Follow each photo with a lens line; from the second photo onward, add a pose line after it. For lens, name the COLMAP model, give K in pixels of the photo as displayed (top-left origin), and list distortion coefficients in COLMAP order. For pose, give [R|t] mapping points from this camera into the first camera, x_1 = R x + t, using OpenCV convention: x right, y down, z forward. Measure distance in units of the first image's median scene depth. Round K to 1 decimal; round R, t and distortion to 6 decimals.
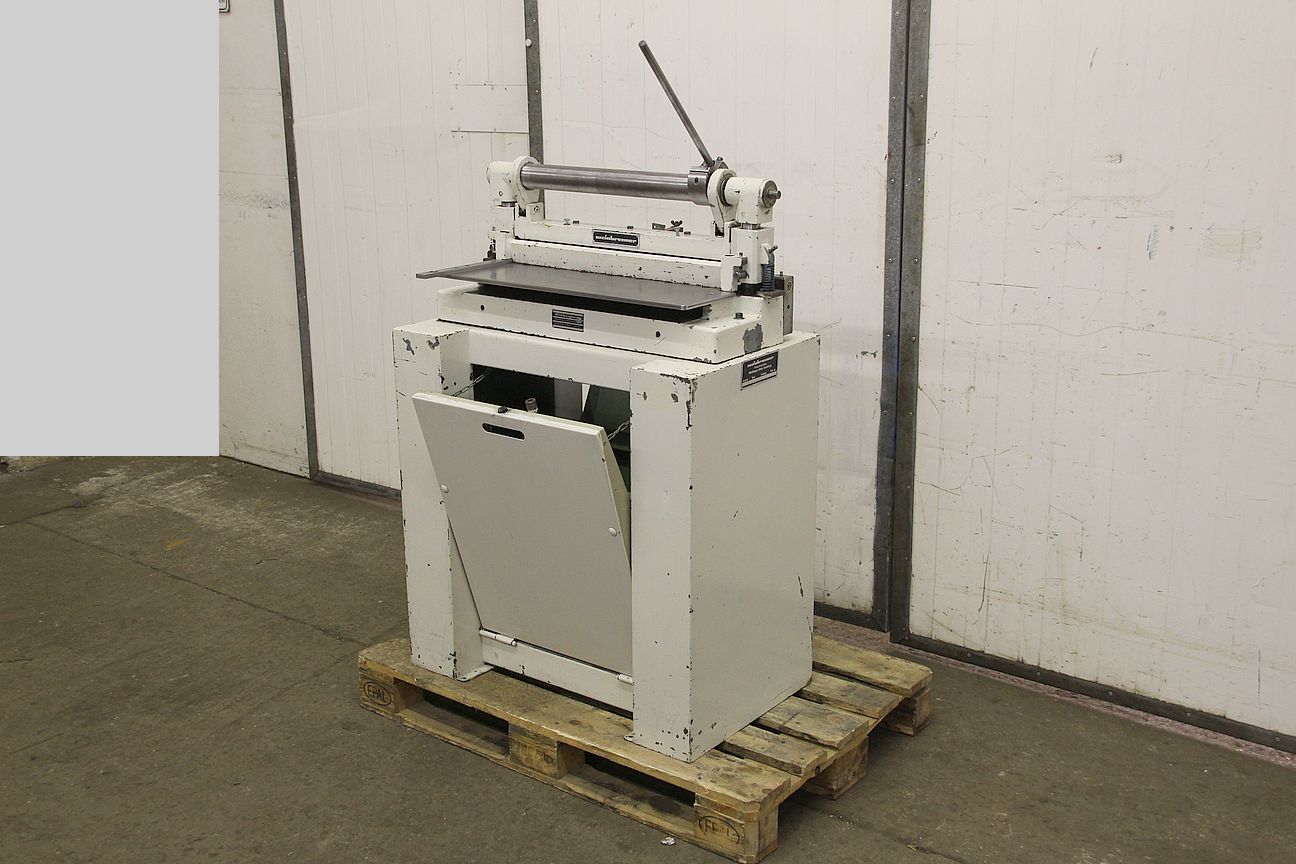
lens RADIAL K [[1445.9, 0, 648.0], [0, 1445.9, 432.0], [0, 0, 1]] dist [-0.014477, 0.280304]
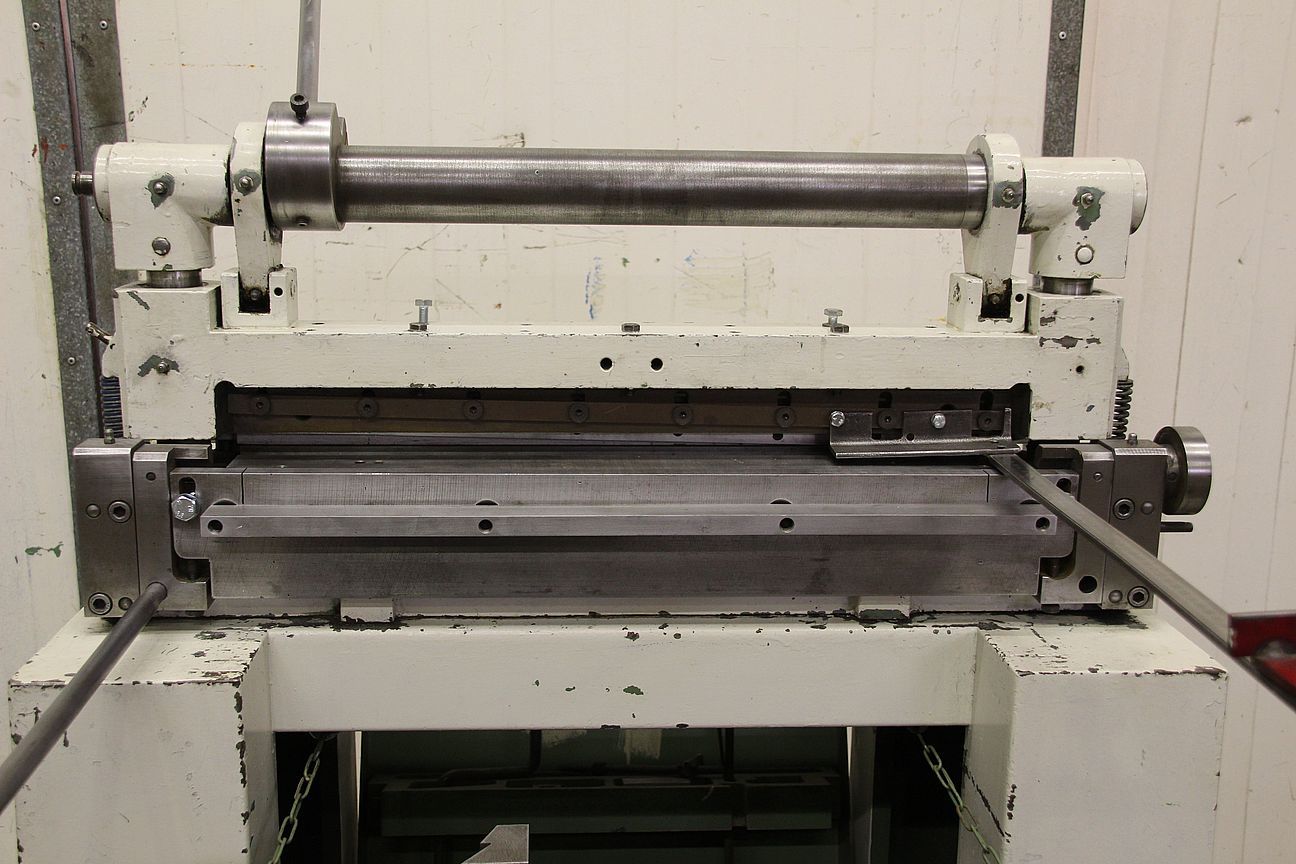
lens RADIAL K [[1385.8, 0, 648.0], [0, 1385.8, 432.0], [0, 0, 1]] dist [-0.061917, 0.351911]
pose [[0.780920, -0.108933, 0.615059, 0.027963], [0.150828, 0.988423, -0.016442, -0.058970], [-0.606147, 0.105608, 0.788310, 0.525134]]
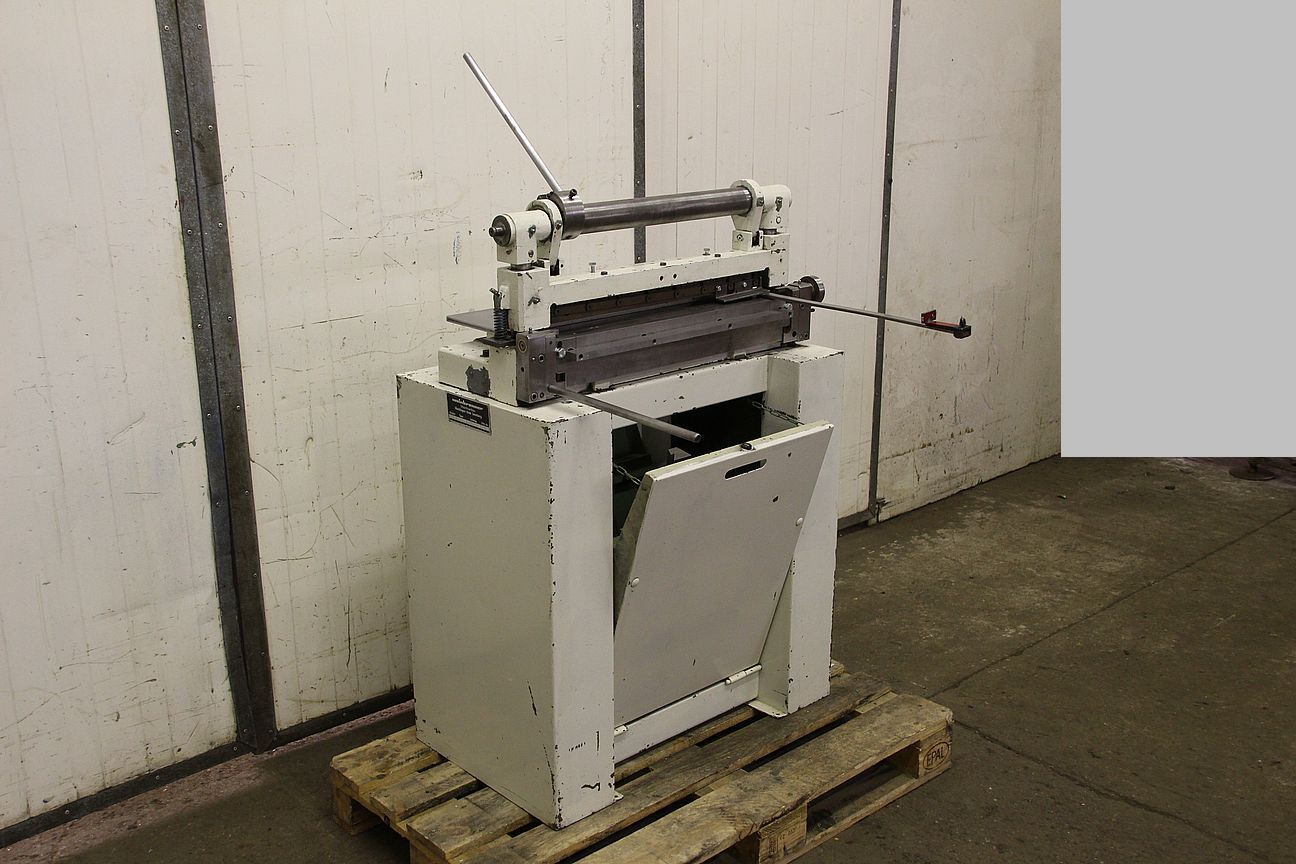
lens RADIAL K [[1334.8, 0, 648.0], [0, 1334.8, 432.0], [0, 0, 1]] dist [-0.087885, 0.340865]
pose [[0.201968, -0.268455, 0.941882, -0.530538], [0.265932, 0.940602, 0.211066, -0.158324], [-0.942597, 0.207848, 0.261362, 0.586913]]
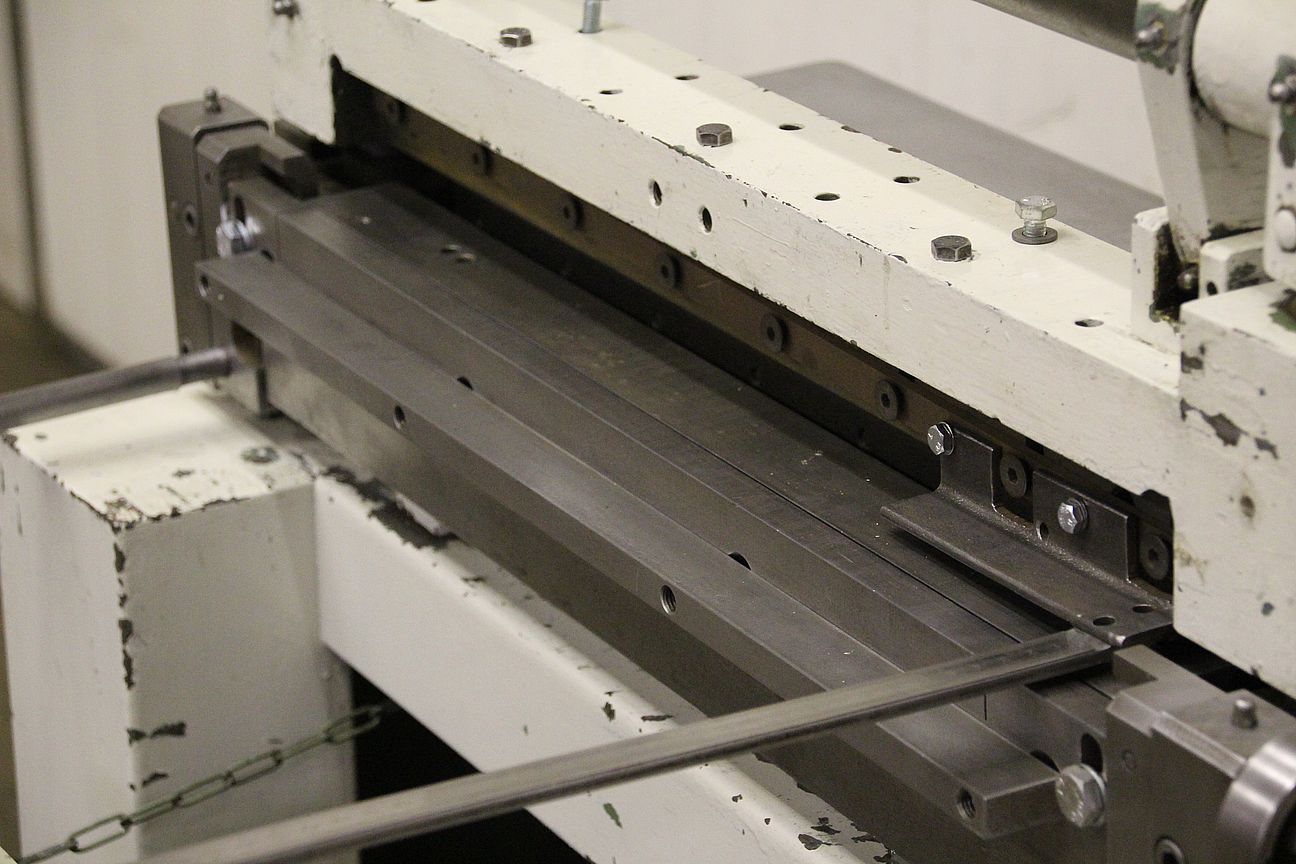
lens RADIAL K [[4056.8, 0, 648.0], [0, 4056.8, 432.0], [0, 0, 1]] dist [0.862082, 0.348354]
pose [[0.901168, 0.146085, -0.408113, 0.382174], [-0.103862, 0.986844, 0.123902, -0.107767], [0.420844, -0.069269, 0.904485, 0.361923]]
